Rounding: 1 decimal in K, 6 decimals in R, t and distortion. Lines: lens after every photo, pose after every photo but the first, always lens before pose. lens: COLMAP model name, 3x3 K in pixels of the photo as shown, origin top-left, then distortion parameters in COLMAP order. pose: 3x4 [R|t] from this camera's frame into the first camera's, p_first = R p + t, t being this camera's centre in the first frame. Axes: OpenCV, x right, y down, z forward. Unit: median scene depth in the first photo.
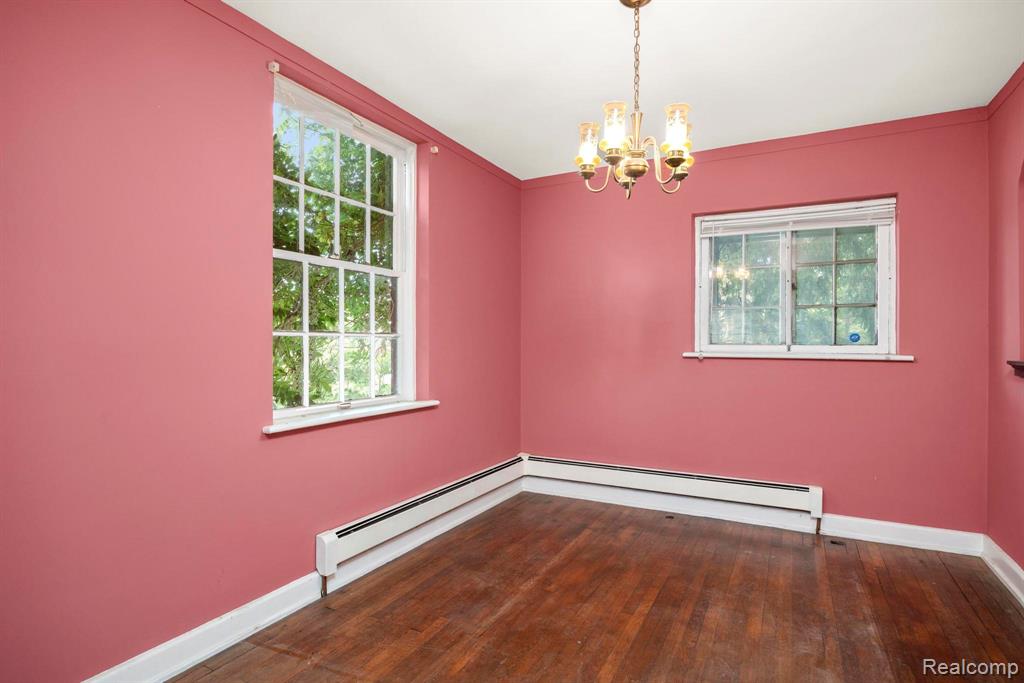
lens RADIAL K [[520.5, 0, 509.8], [0, 520.5, 346.4], [0, 0, 1]] dist [-0.013165, 0.000388]
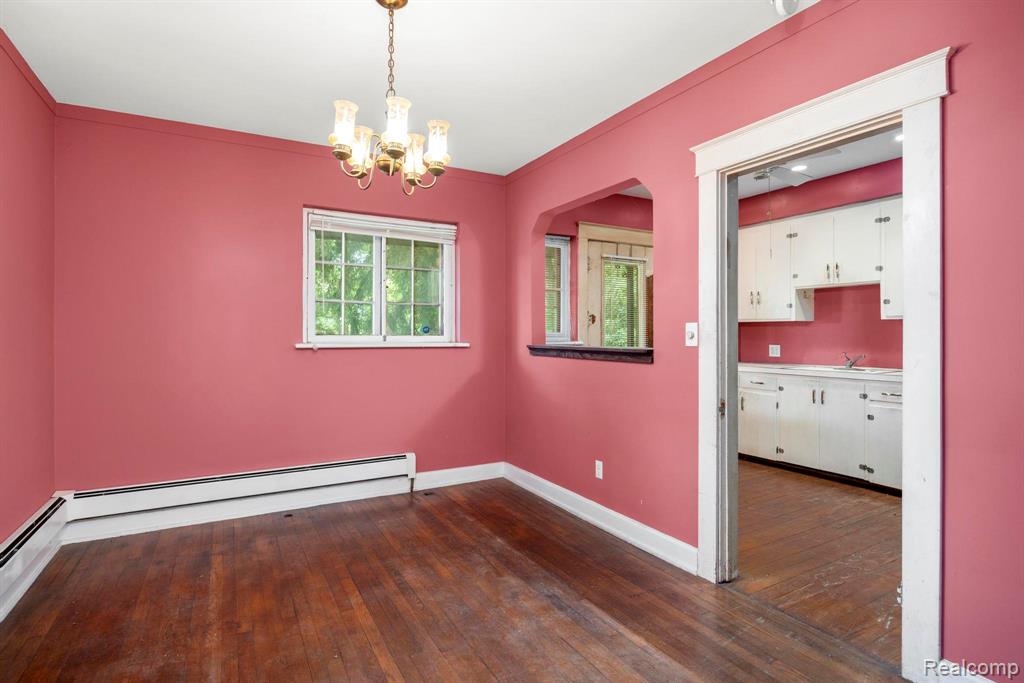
lens RADIAL K [[520.5, 0, 507.9], [0, 520.5, 337.0], [0, 0, 1]] dist [-0.013165, 0.000388]
pose [[0.534896, -0.004748, 0.844905, -0.330695], [0.006572, 0.999977, 0.001459, 0.000442], [-0.844893, 0.004772, 0.534915, 0.167243]]
